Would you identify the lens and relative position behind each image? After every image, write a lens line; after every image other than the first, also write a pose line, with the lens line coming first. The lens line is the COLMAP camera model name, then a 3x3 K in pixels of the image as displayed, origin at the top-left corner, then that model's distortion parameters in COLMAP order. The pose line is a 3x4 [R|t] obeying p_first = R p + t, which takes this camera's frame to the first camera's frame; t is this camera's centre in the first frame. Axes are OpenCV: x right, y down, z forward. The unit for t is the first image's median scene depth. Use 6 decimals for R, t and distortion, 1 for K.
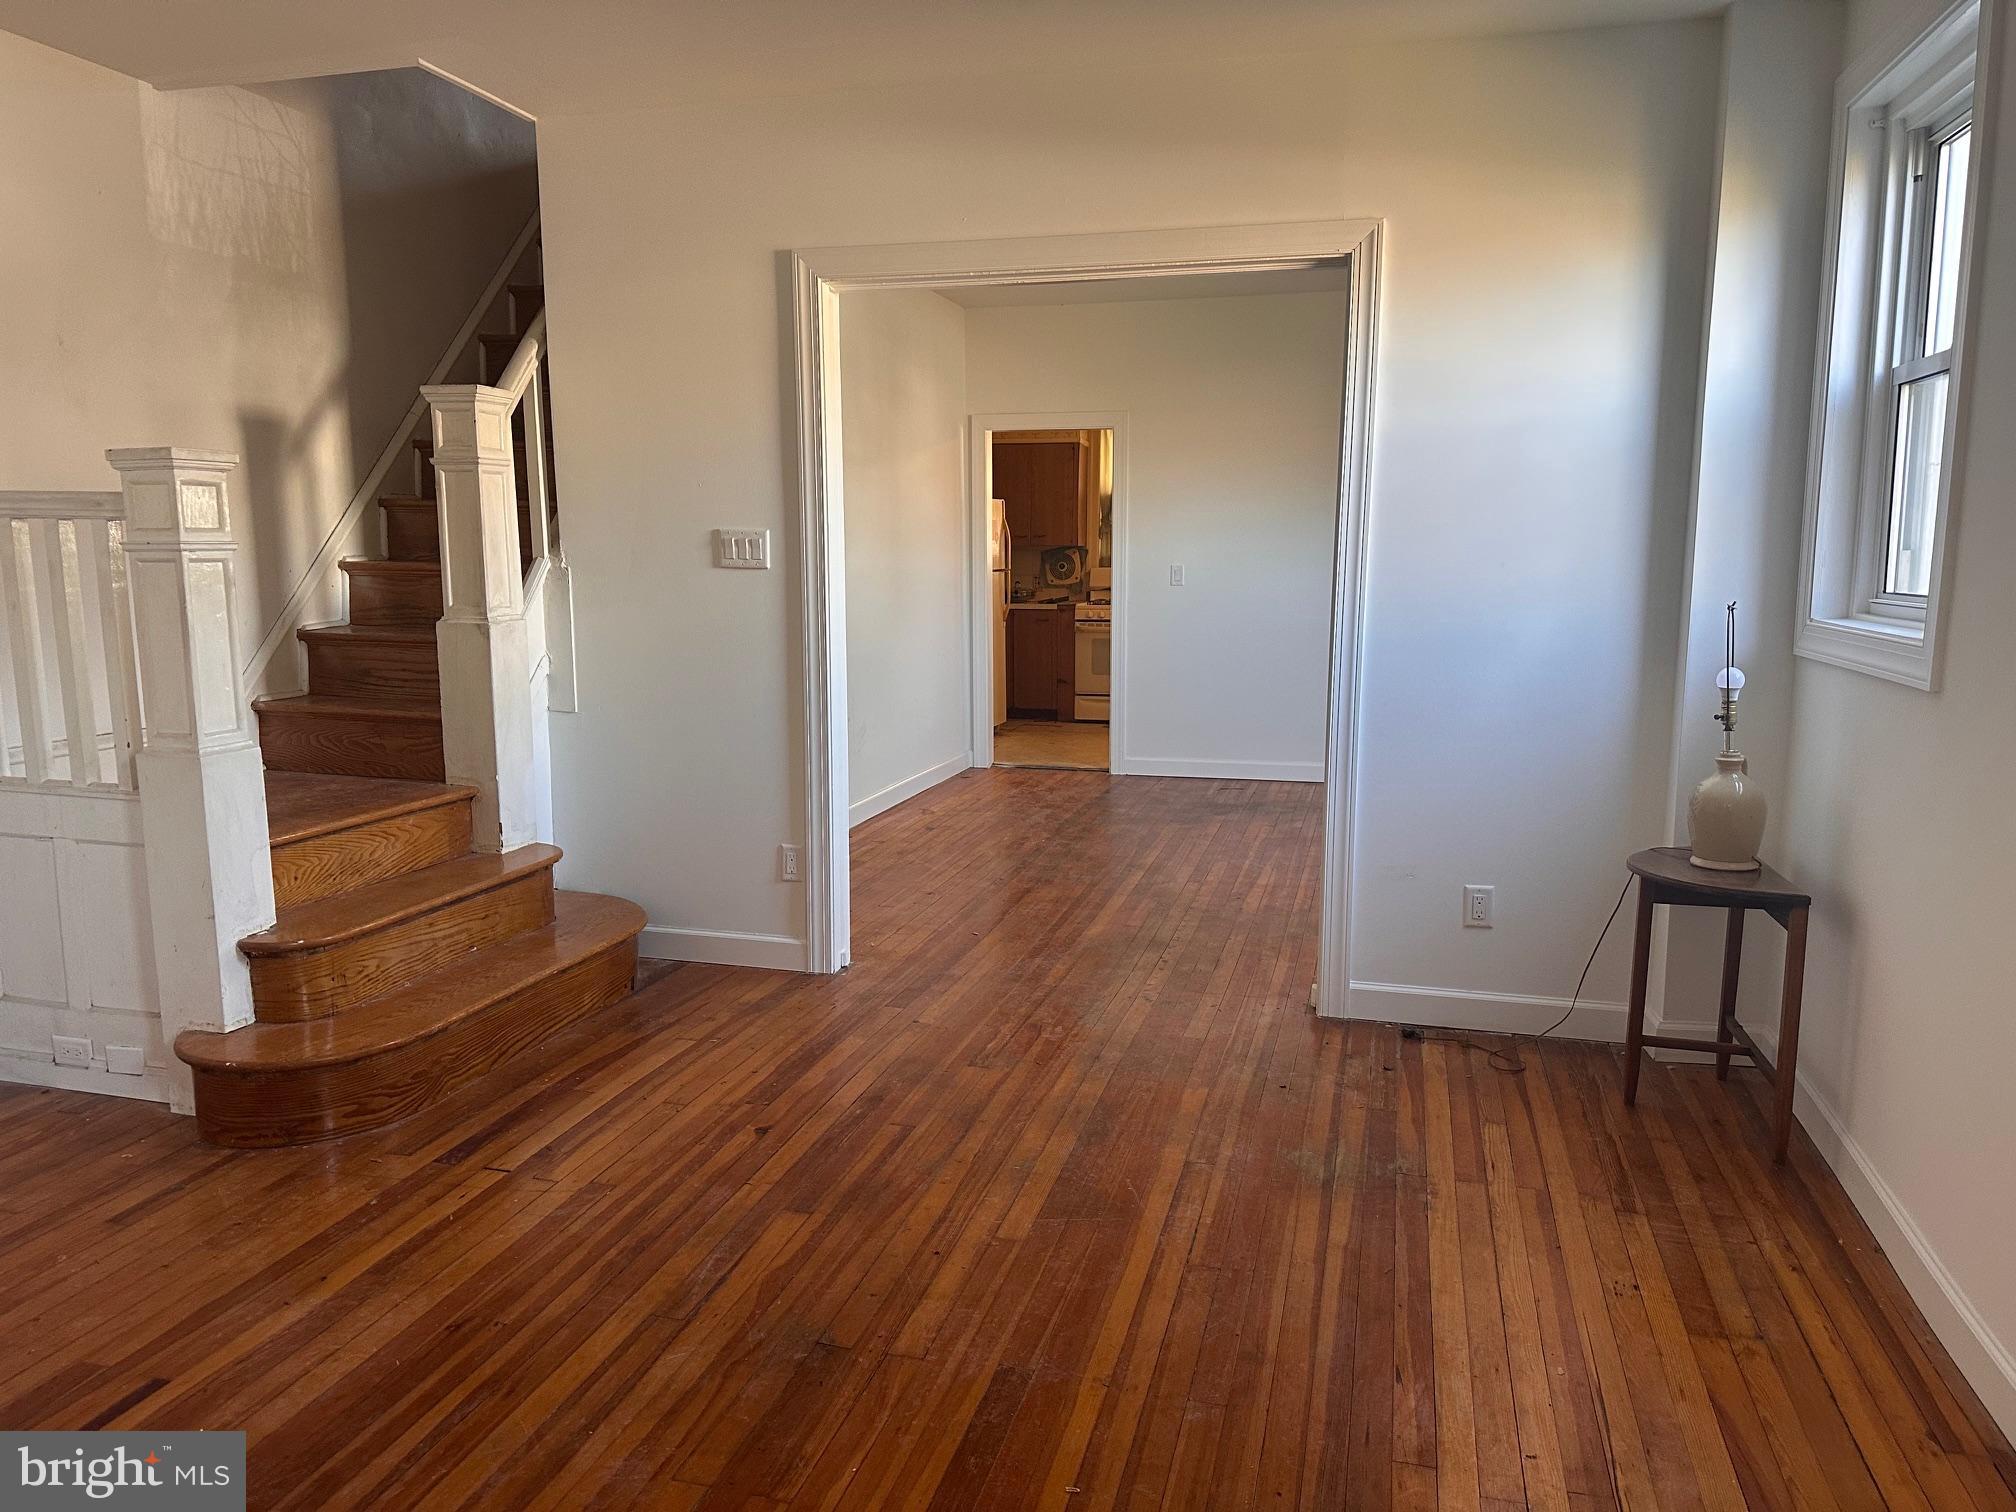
lens RADIAL K [[1418.4, 0, 1009.4], [0, 1418.4, 757.6], [0, 0, 1]] dist [-0.039617, -0.002453]
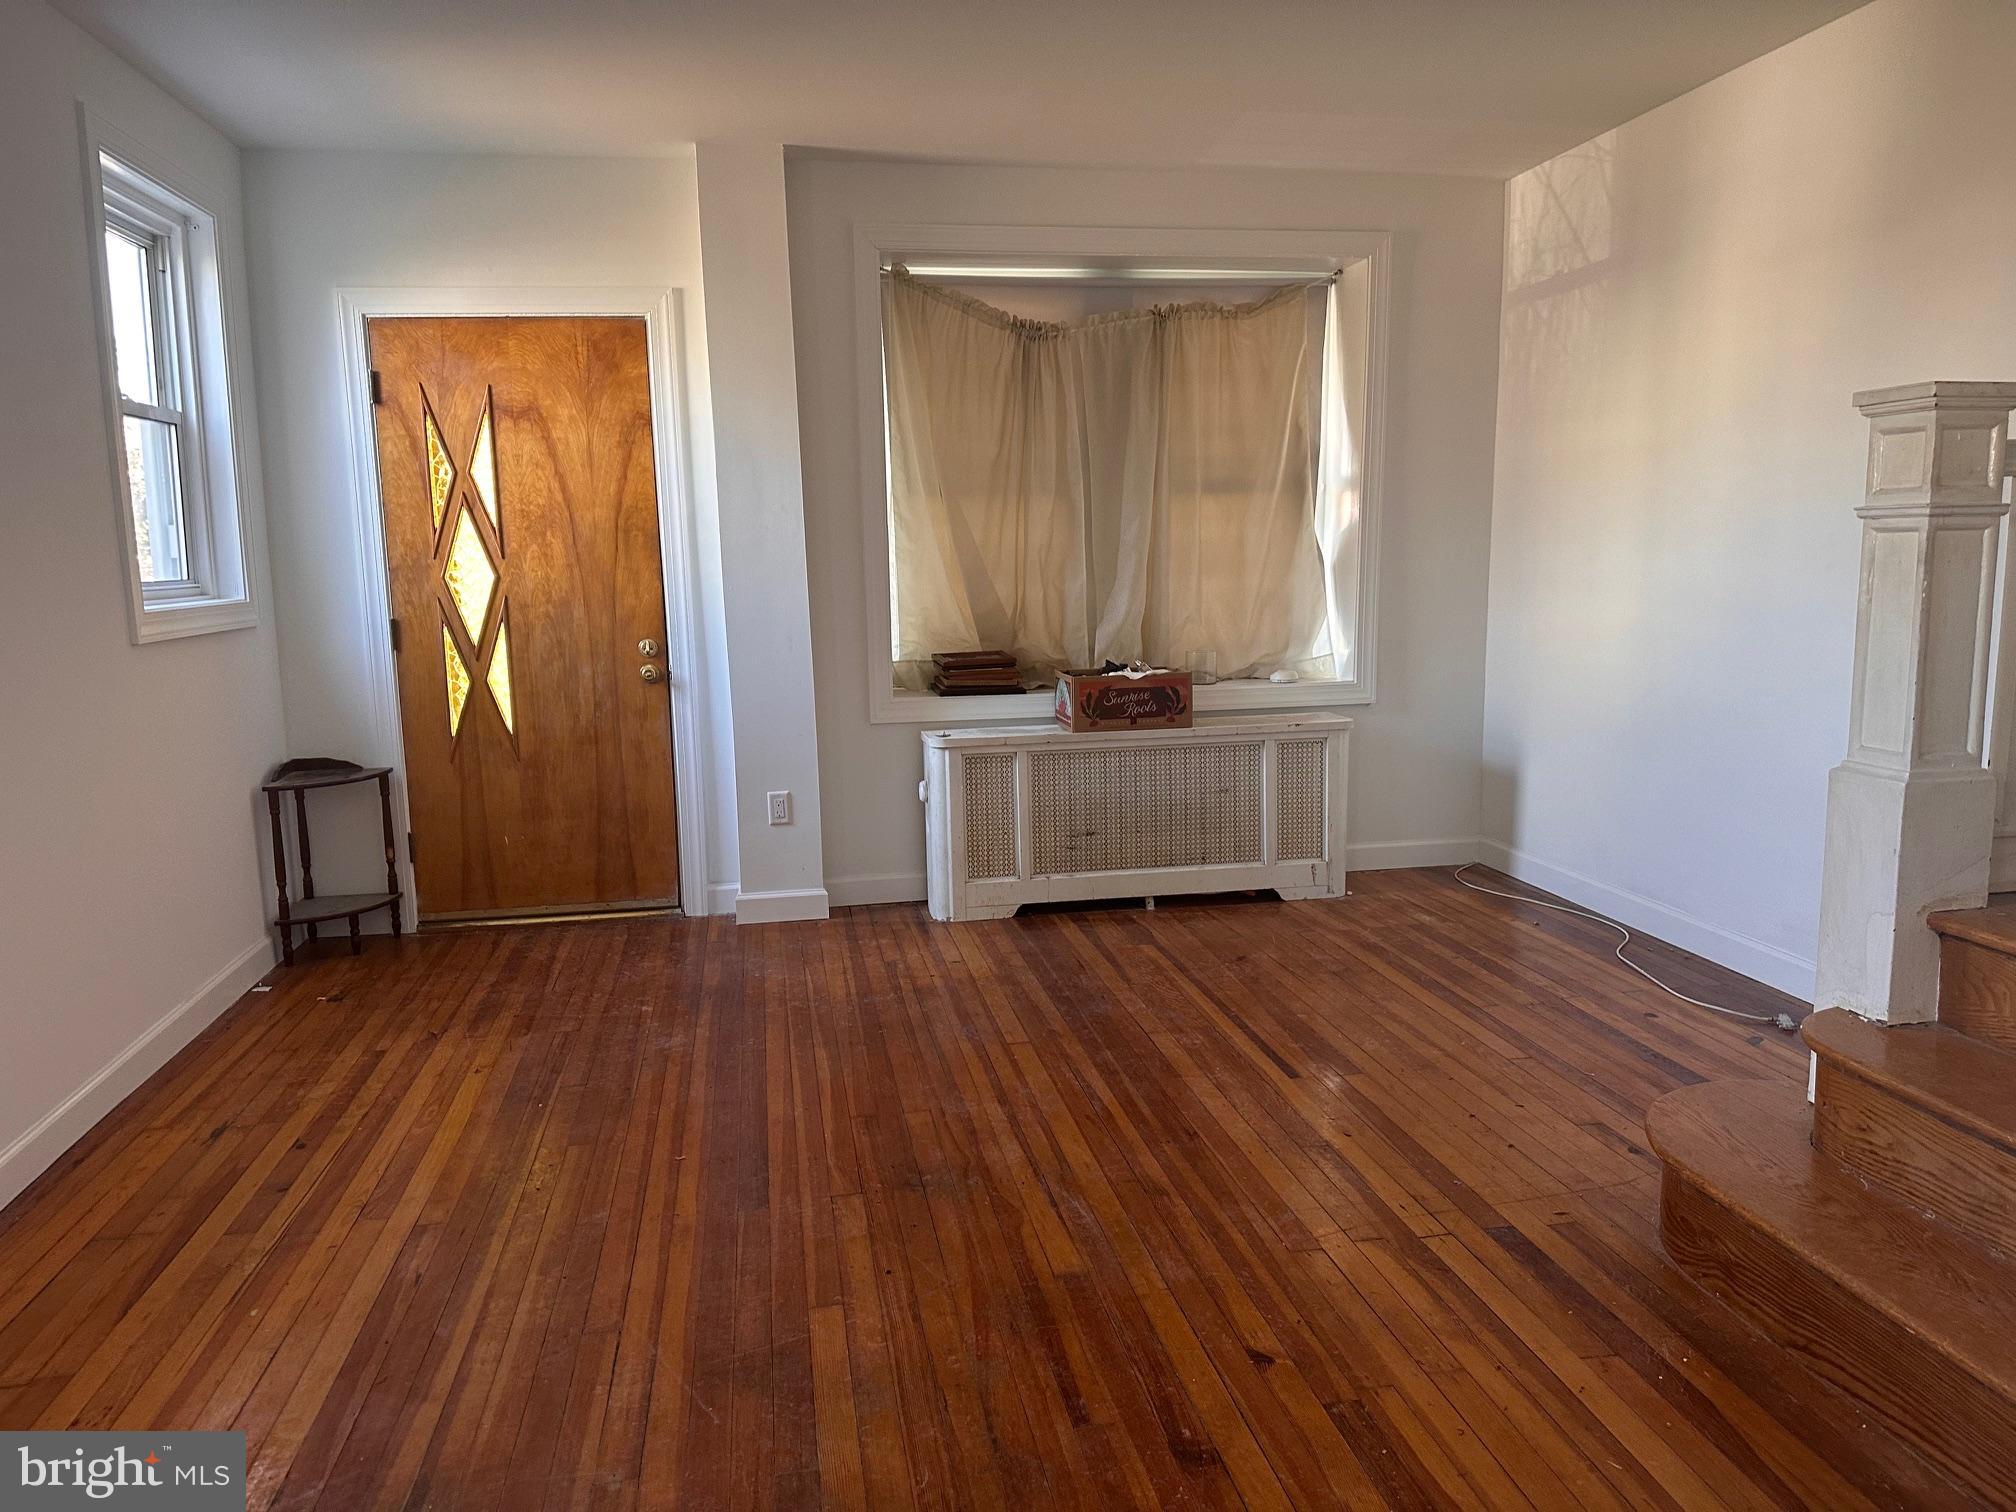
lens RADIAL K [[1376.8, 0, 1011.3], [0, 1376.8, 765.5], [0, 0, 1]] dist [0.045329, -0.084900]
pose [[-0.900928, 0.084048, -0.425751, 0.235948], [-0.044886, 0.957757, 0.284054, -0.240052], [0.431640, 0.275023, -0.859098, 1.685883]]
